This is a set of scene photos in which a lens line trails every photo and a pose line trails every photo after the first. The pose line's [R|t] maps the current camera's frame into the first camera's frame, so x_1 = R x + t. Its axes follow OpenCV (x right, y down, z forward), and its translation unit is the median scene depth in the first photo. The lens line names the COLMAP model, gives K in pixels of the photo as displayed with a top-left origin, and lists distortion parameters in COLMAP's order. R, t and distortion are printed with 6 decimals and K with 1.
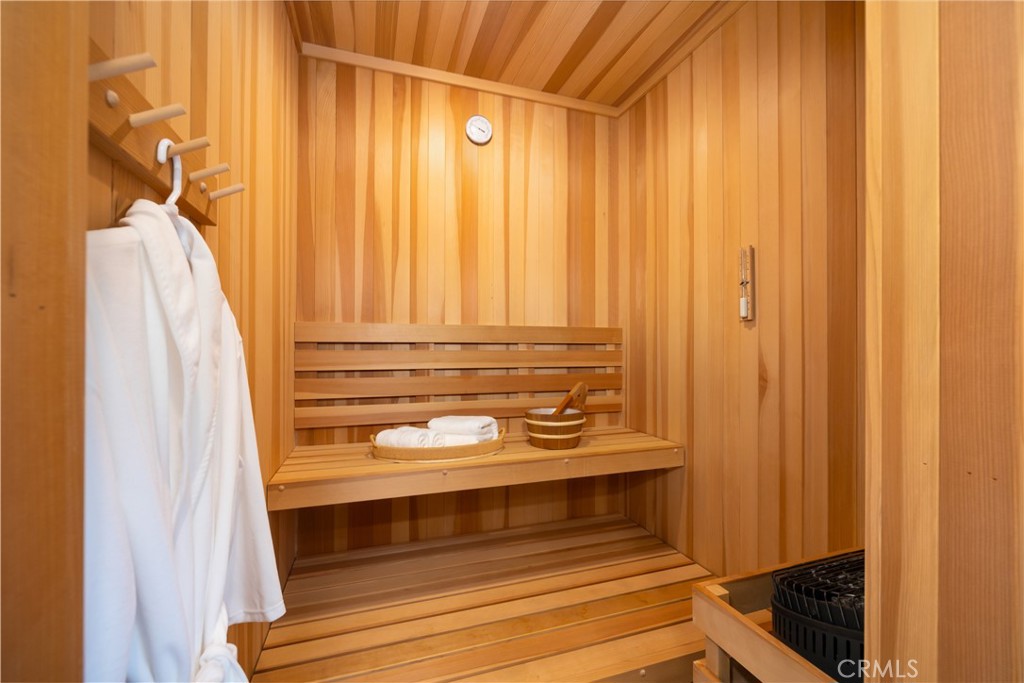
lens RADIAL K [[426.4, 0, 512.7], [0, 426.4, 341.8], [0, 0, 1]] dist [-0.001469, -0.000044]
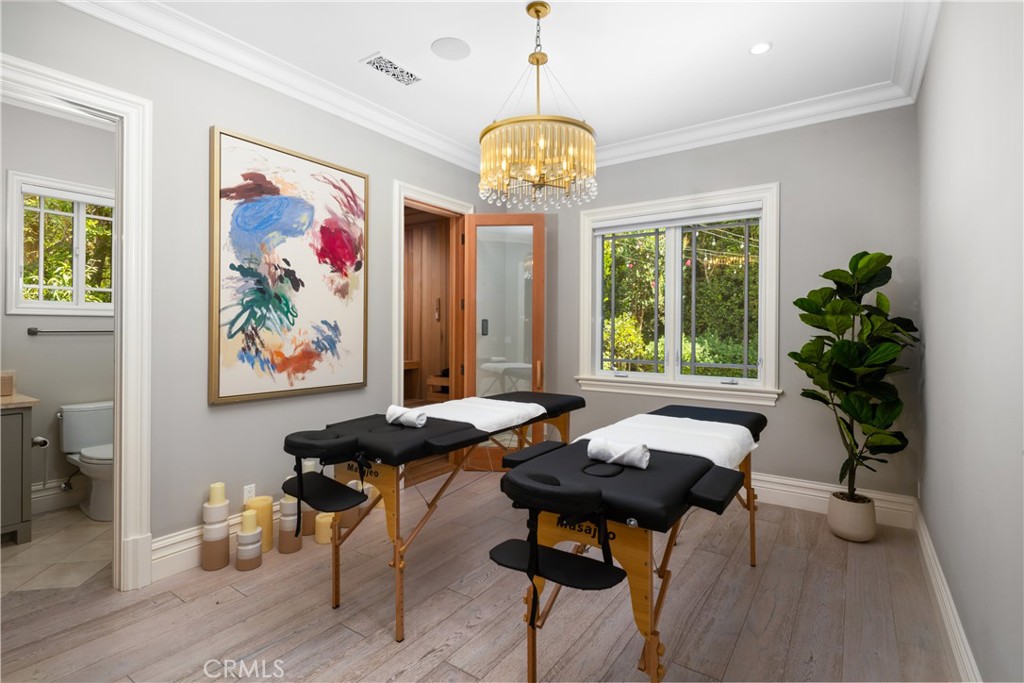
lens RADIAL K [[494.4, 0, 511.4], [0, 494.4, 340.5], [0, 0, 1]] dist [0.001340, -0.000561]
pose [[0.798092, 0.003108, 0.602528, -1.200757], [-0.003575, 0.999994, -0.000423, 0.101411], [-0.602526, -0.001816, 0.798097, -2.214701]]
